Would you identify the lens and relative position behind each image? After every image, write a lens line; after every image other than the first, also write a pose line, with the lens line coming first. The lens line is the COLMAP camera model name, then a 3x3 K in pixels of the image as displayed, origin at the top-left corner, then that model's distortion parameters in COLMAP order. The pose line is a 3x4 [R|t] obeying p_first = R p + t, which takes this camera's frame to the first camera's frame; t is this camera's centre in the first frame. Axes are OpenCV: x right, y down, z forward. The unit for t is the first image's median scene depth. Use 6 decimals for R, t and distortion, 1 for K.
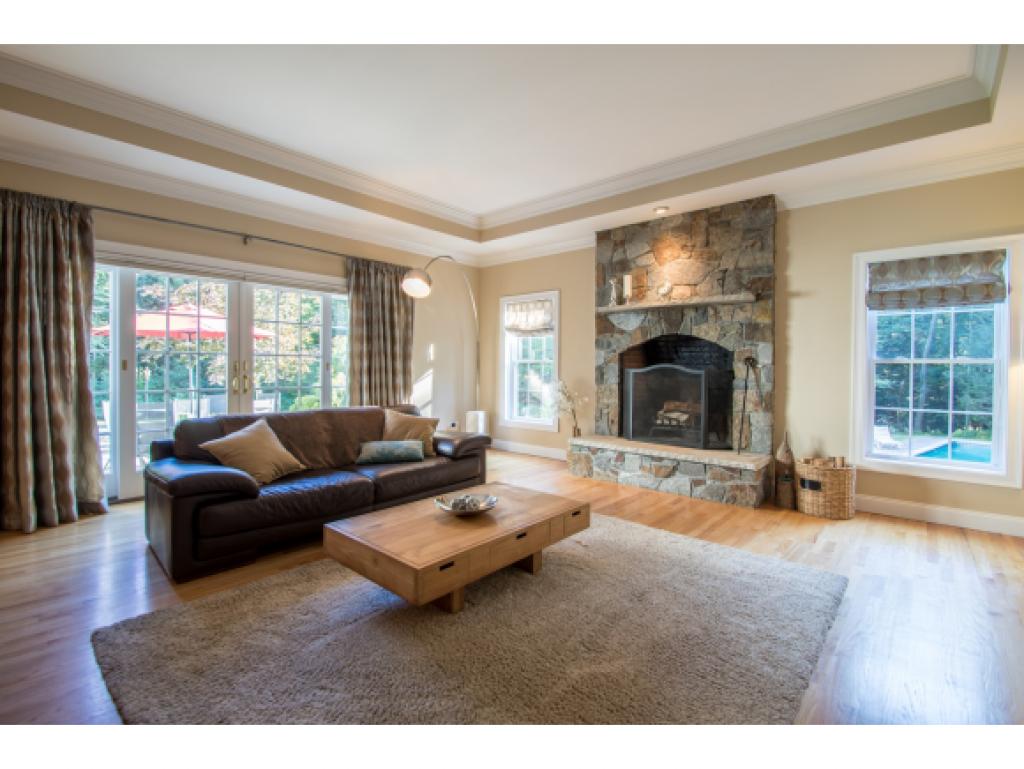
lens RADIAL K [[469.3, 0, 506.1], [0, 469.3, 374.9], [0, 0, 1]] dist [-0.001427, -0.004242]
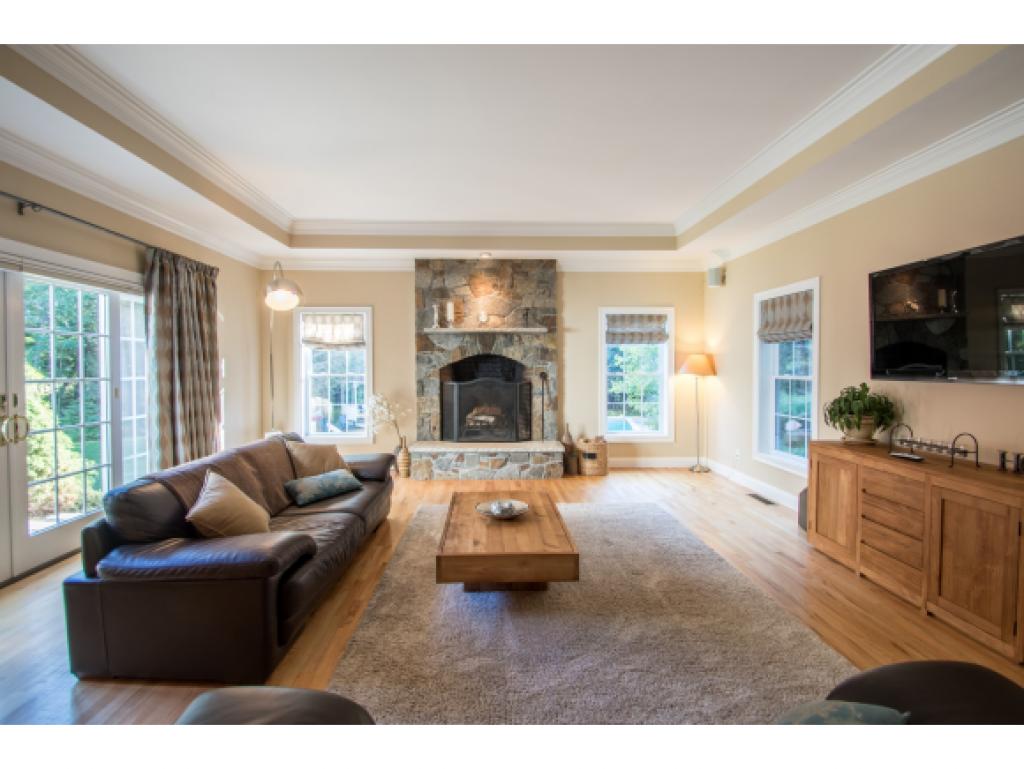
lens RADIAL K [[469.3, 0, 501.6], [0, 469.3, 377.8], [0, 0, 1]] dist [-0.001427, -0.004242]
pose [[0.720542, -0.028946, 0.692807, -0.494909], [0.019560, 0.999579, 0.021419, -0.049582], [-0.693135, -0.001882, 0.720805, 0.068666]]
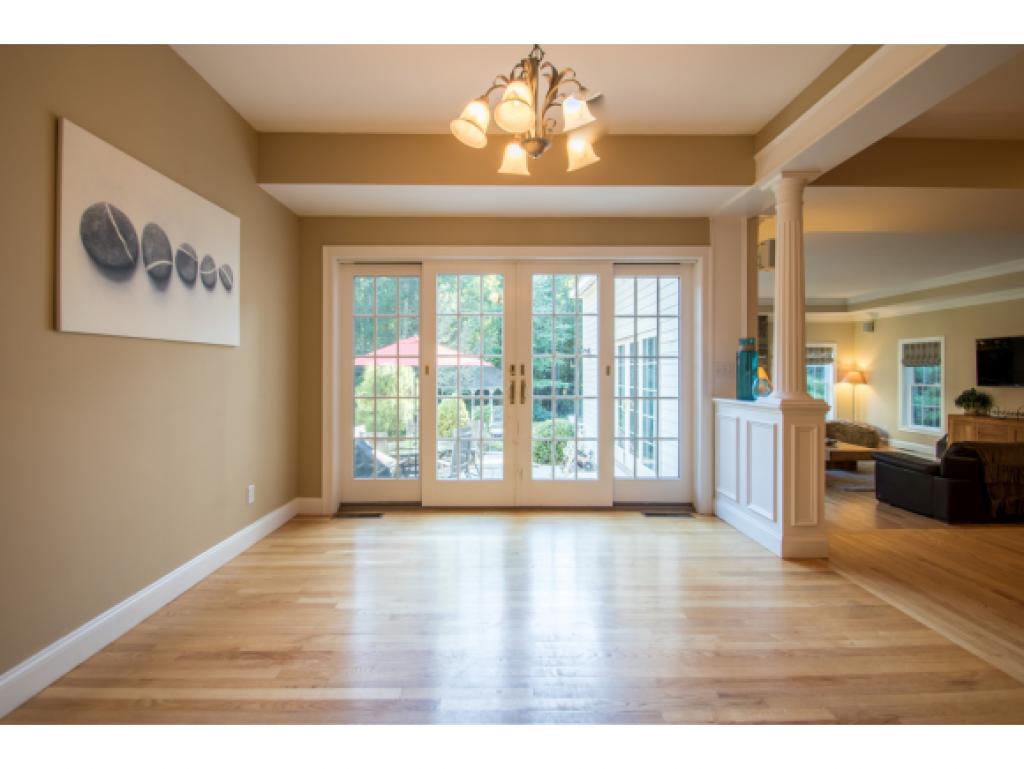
lens RADIAL K [[469.3, 0, 512.2], [0, 469.3, 368.7], [0, 0, 1]] dist [-0.001427, -0.004242]
pose [[0.739476, 0.000828, 0.673183, -1.829014], [0.010407, 0.999866, -0.012661, -0.077172], [-0.673103, 0.016368, 0.739368, 0.082100]]
